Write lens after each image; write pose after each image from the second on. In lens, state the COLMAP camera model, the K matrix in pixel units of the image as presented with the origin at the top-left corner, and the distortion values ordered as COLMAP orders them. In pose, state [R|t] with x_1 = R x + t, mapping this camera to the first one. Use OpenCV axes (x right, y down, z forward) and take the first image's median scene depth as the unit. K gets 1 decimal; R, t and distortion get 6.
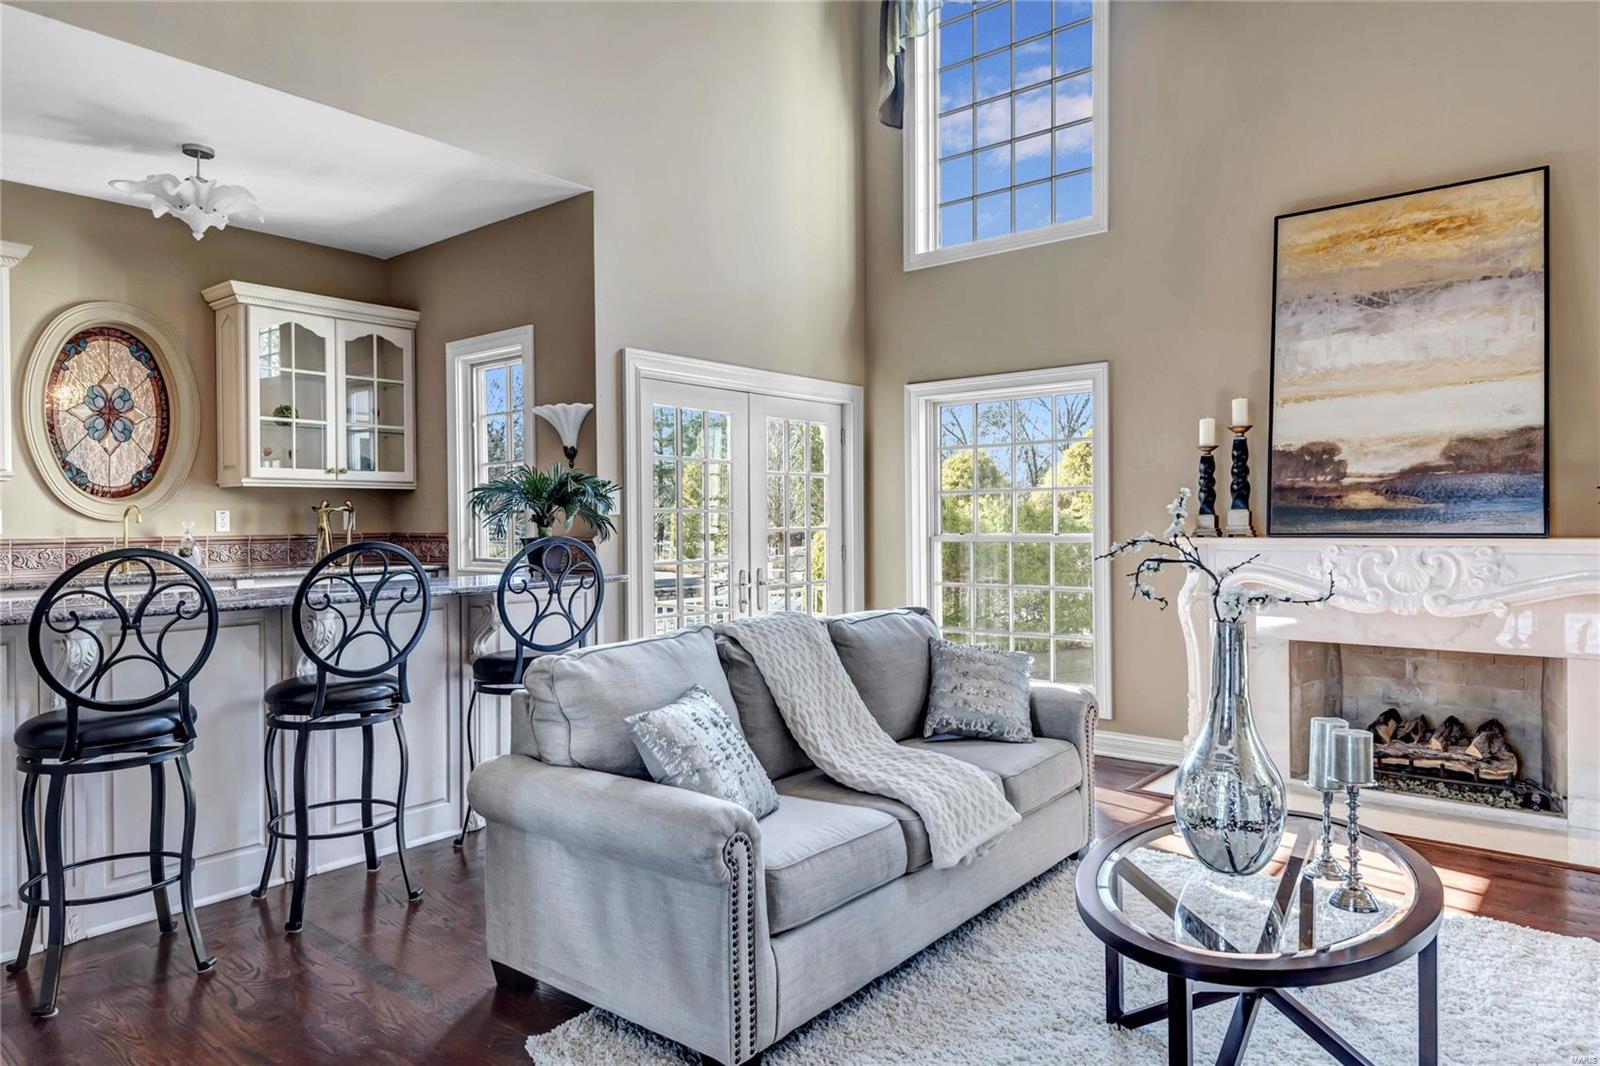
lens RADIAL K [[988.6, 0, 786.5], [0, 988.6, 530.0], [0, 0, 1]] dist [0.022790, -0.013754]
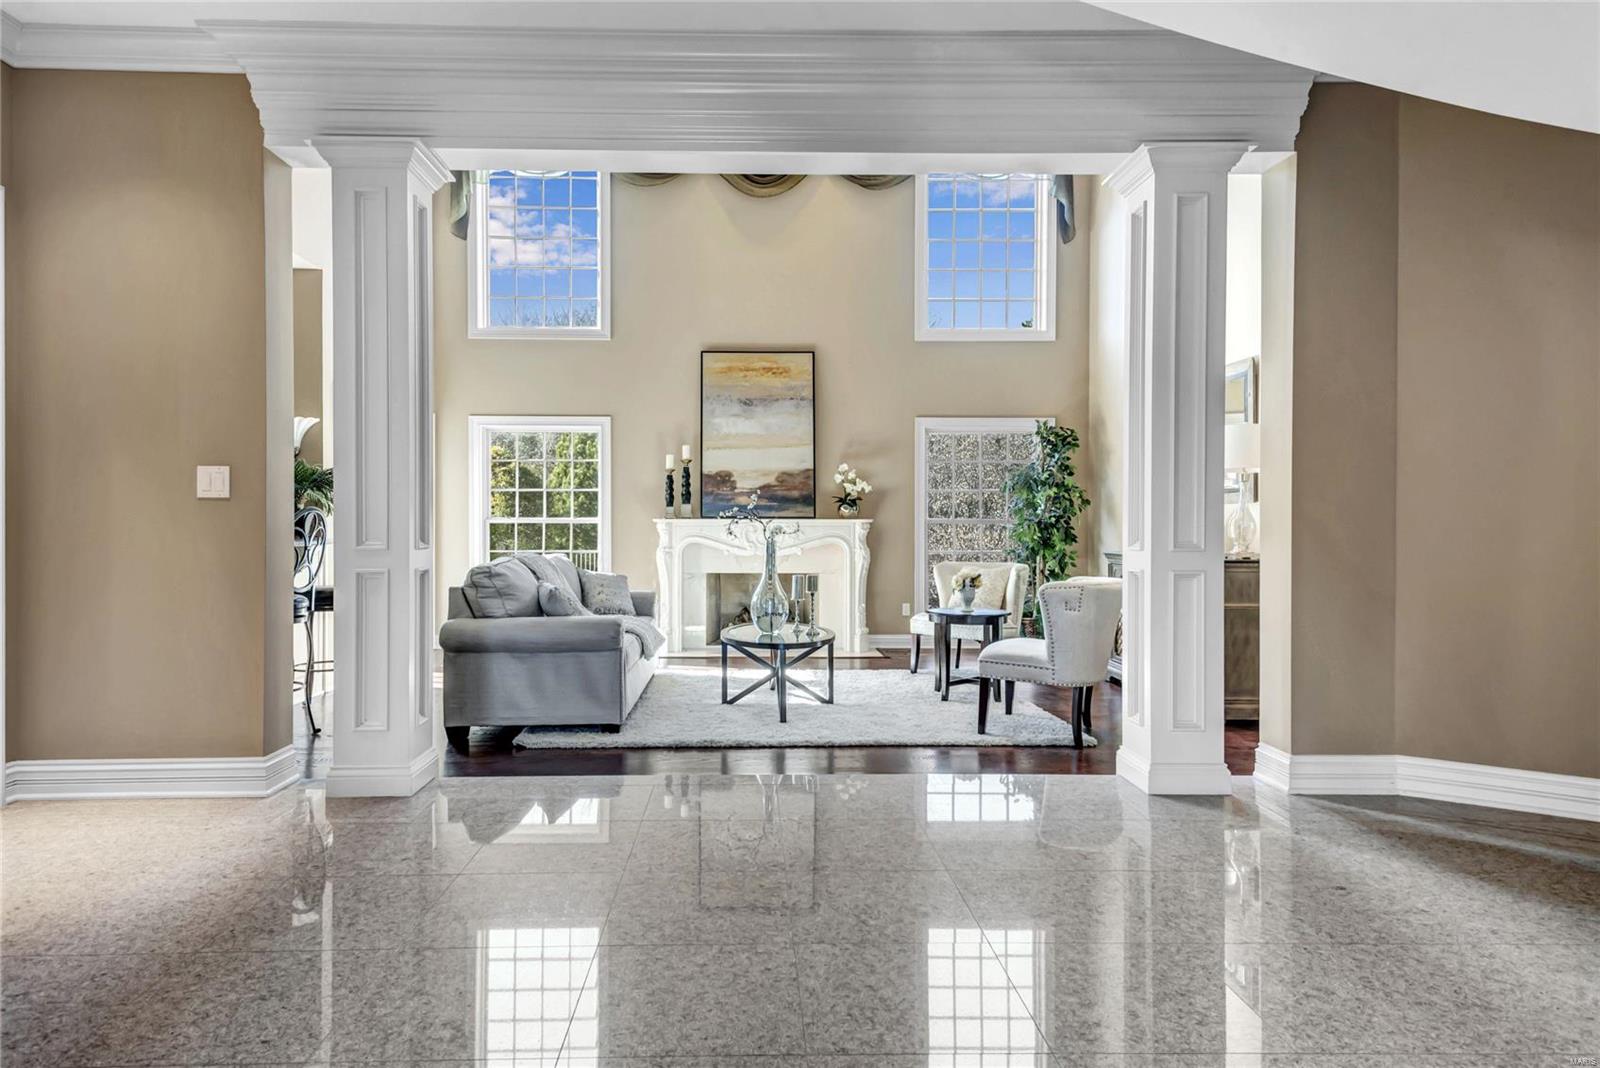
lens RADIAL K [[902.4, 0, 765.7], [0, 902.4, 552.5], [0, 0, 1]] dist [0.021861, -0.003728]
pose [[0.758088, -0.011458, 0.652052, -0.599384], [-0.002276, 0.999793, 0.020214, 0.039256], [-0.652149, -0.016808, 0.757905, -0.436218]]
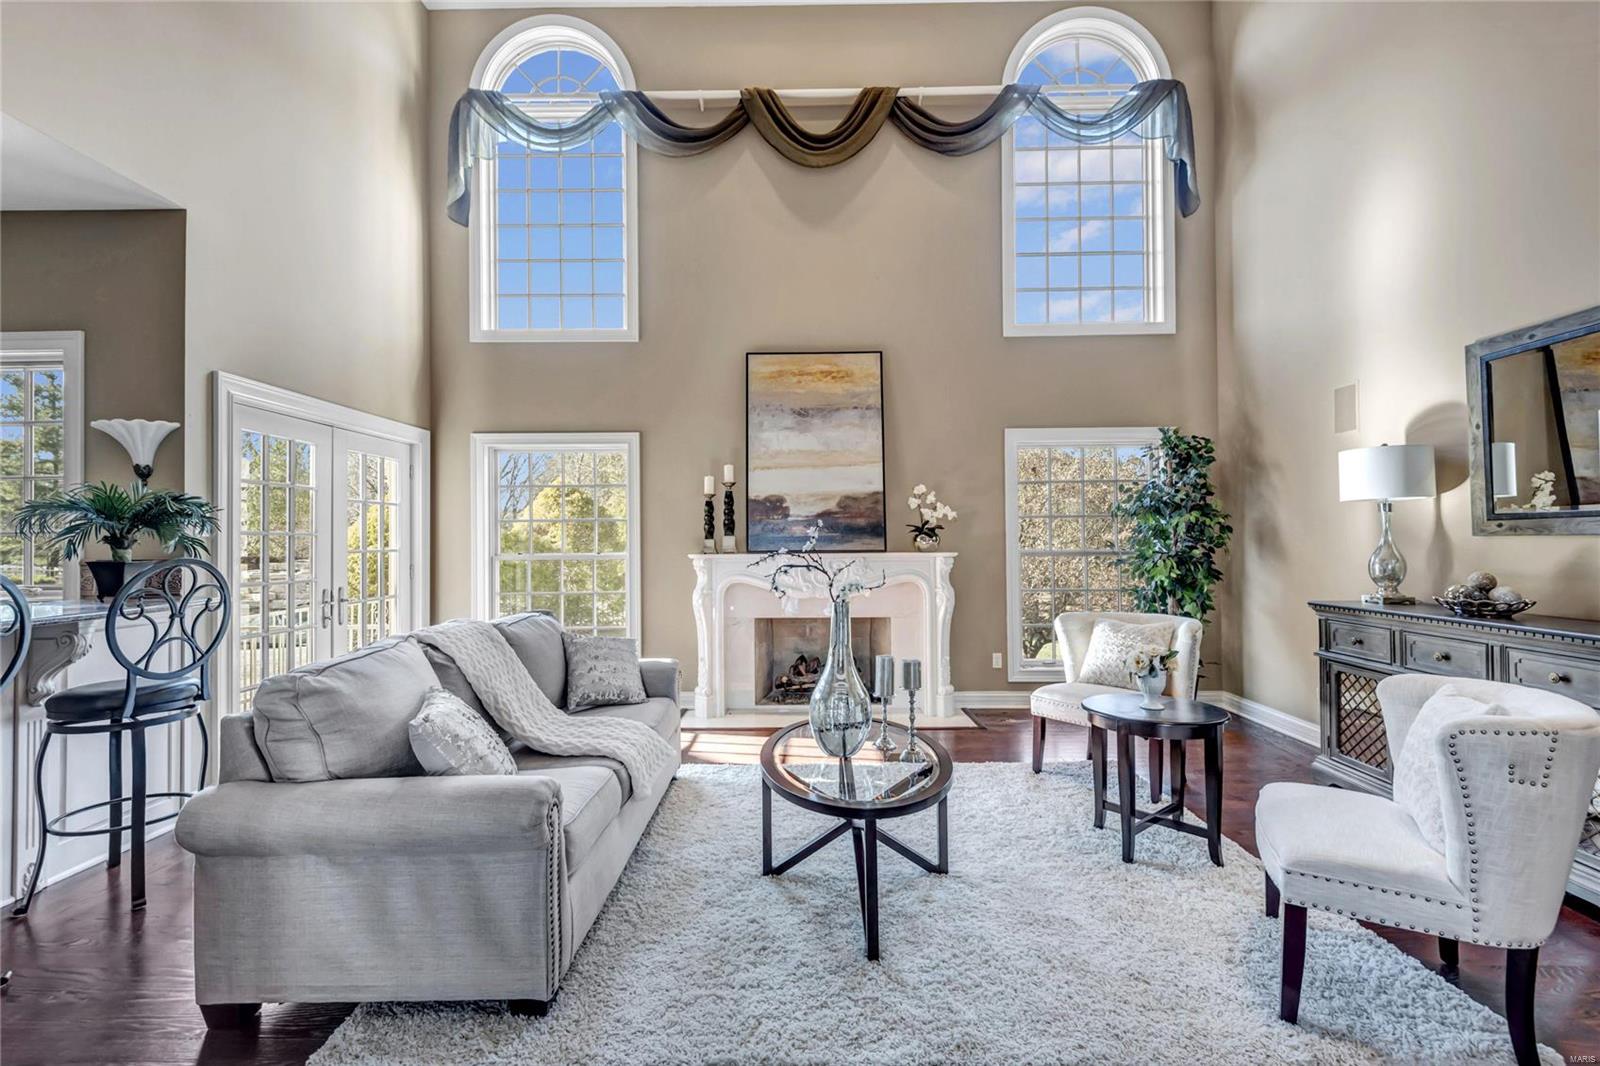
lens RADIAL K [[718.6, 0, 804.0], [0, 718.6, 537.7], [0, 0, 1]] dist [0.009350, -0.008075]
pose [[0.771421, 0.006250, 0.636295, -0.184052], [0.007023, 0.999807, -0.018335, 0.003581], [-0.636287, 0.018613, 0.771228, 0.064400]]
